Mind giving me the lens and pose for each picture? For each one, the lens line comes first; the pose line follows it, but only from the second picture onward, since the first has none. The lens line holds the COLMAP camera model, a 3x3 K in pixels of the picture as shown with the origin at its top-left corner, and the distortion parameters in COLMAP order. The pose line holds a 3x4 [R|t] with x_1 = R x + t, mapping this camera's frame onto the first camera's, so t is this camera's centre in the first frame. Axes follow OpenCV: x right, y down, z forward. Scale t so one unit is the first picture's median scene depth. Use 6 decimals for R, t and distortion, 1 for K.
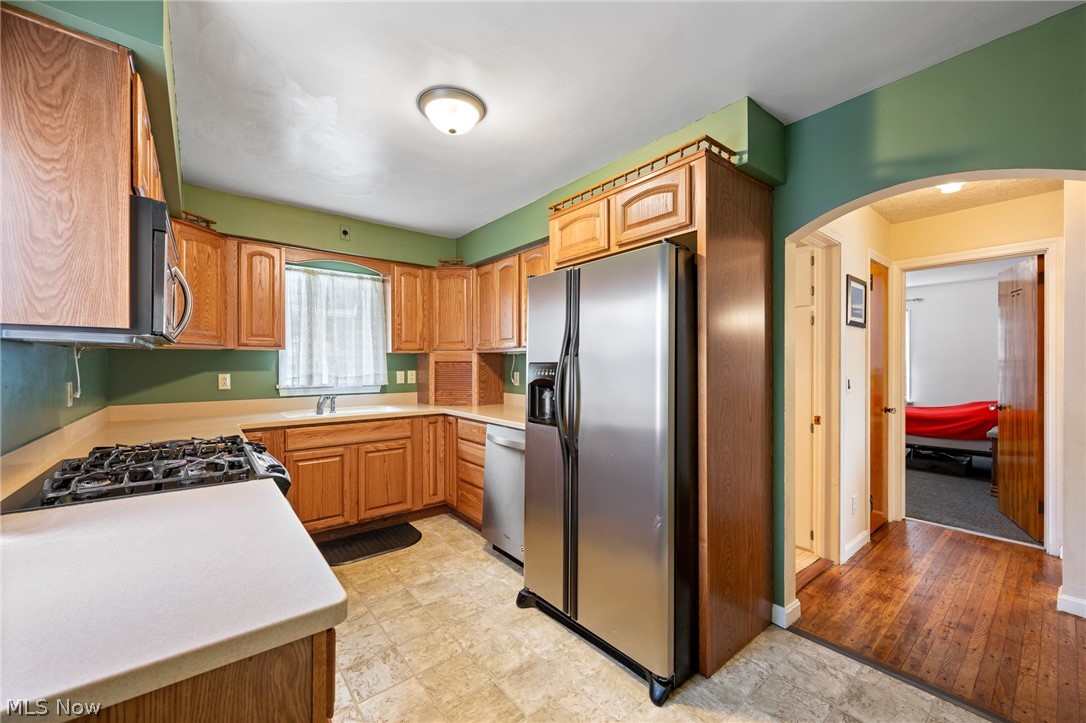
lens RADIAL K [[420.8, 0, 538.3], [0, 420.8, 363.5], [0, 0, 1]] dist [-0.003355, -0.000056]
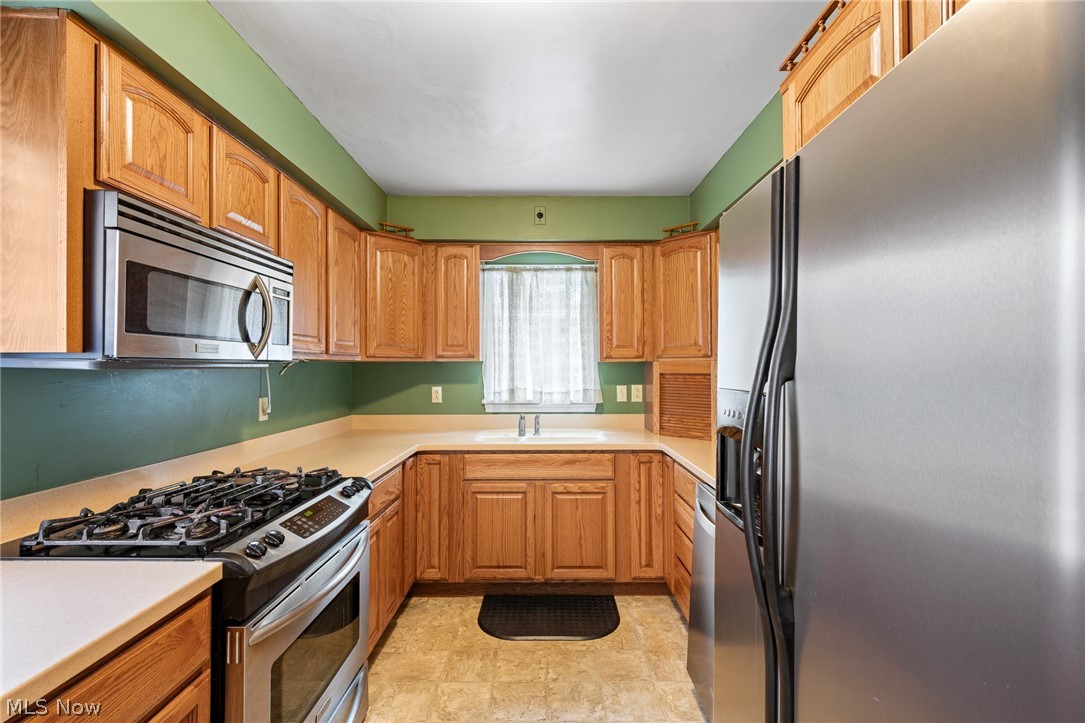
lens RADIAL K [[455.7, 0, 564.2], [0, 455.7, 362.4], [0, 0, 1]] dist [0.000849, -0.000840]
pose [[0.783985, -0.006825, -0.620743, 0.119415], [0.003058, 0.999970, -0.007133, -0.020790], [0.620773, 0.003694, 0.783982, 0.334608]]
